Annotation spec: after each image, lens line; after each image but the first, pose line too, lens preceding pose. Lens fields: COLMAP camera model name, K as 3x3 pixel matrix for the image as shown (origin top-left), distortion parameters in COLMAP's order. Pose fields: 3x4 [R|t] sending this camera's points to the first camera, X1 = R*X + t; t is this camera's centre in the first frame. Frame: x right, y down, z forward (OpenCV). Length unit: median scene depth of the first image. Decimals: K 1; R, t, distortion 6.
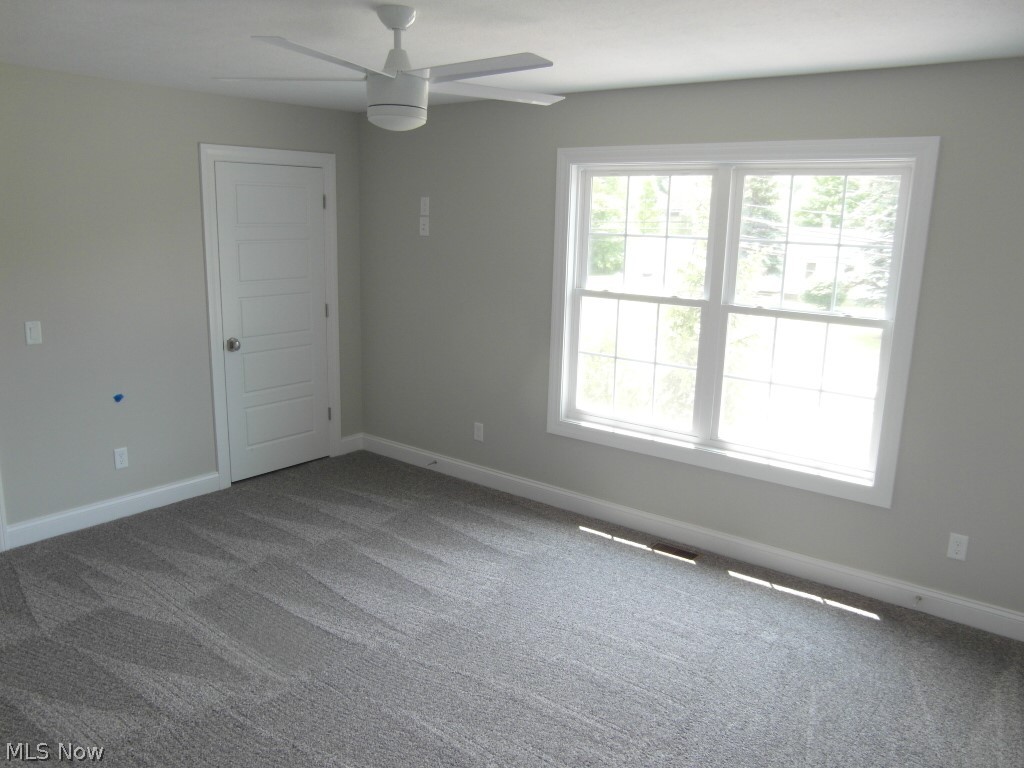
lens RADIAL K [[791.7, 0, 512.0], [0, 791.7, 384.0], [0, 0, 1]] dist [-0.071099, 0.062012]
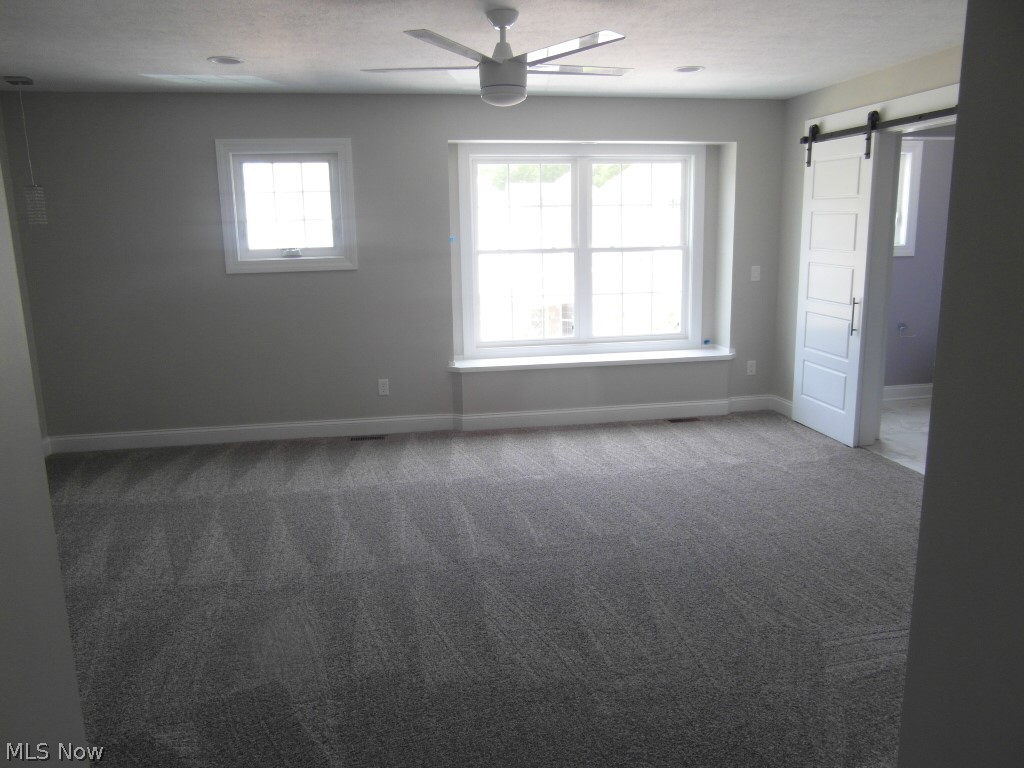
lens RADIAL K [[791.7, 0, 512.0], [0, 791.7, 384.0], [0, 0, 1]] dist [-0.071099, 0.062012]
pose [[0.657751, -0.178472, 0.731787, -0.933023], [0.186037, 0.979918, 0.071772, 0.013548], [-0.729900, 0.088931, 0.677744, 0.161812]]
